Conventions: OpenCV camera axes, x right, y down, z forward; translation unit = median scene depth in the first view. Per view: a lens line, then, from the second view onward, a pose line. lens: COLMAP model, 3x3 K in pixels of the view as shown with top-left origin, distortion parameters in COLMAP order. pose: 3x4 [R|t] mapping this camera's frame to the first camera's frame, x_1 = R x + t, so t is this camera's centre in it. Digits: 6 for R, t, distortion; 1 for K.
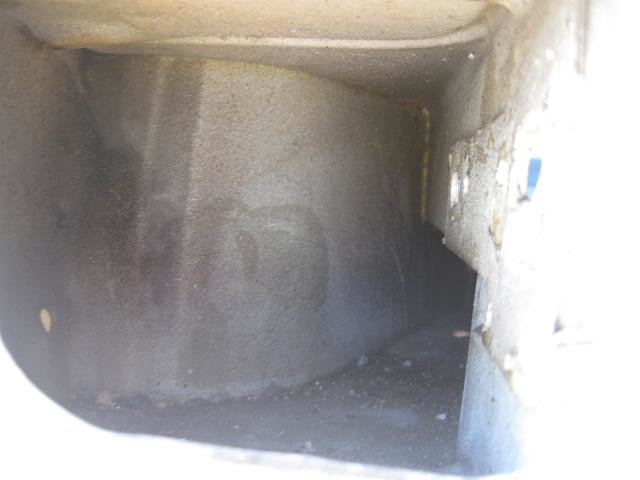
lens RADIAL K [[656.1, 0, 320.0], [0, 656.1, 240.0], [0, 0, 1]] dist [-0.154320, 0.105845]
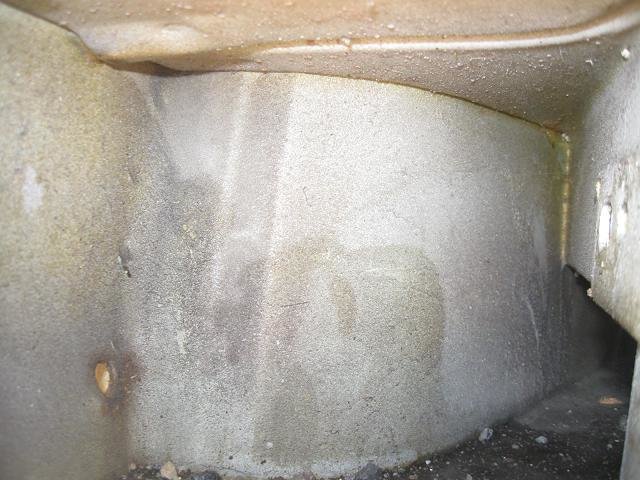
lens RADIAL K [[656.1, 0, 320.0], [0, 656.1, 240.0], [0, 0, 1]] dist [-0.154320, 0.105845]
pose [[0.979127, 0.005508, -0.203175, 0.029185], [-0.017350, 0.998249, -0.056551, -0.013410], [0.202508, 0.058896, 0.977508, 0.186121]]
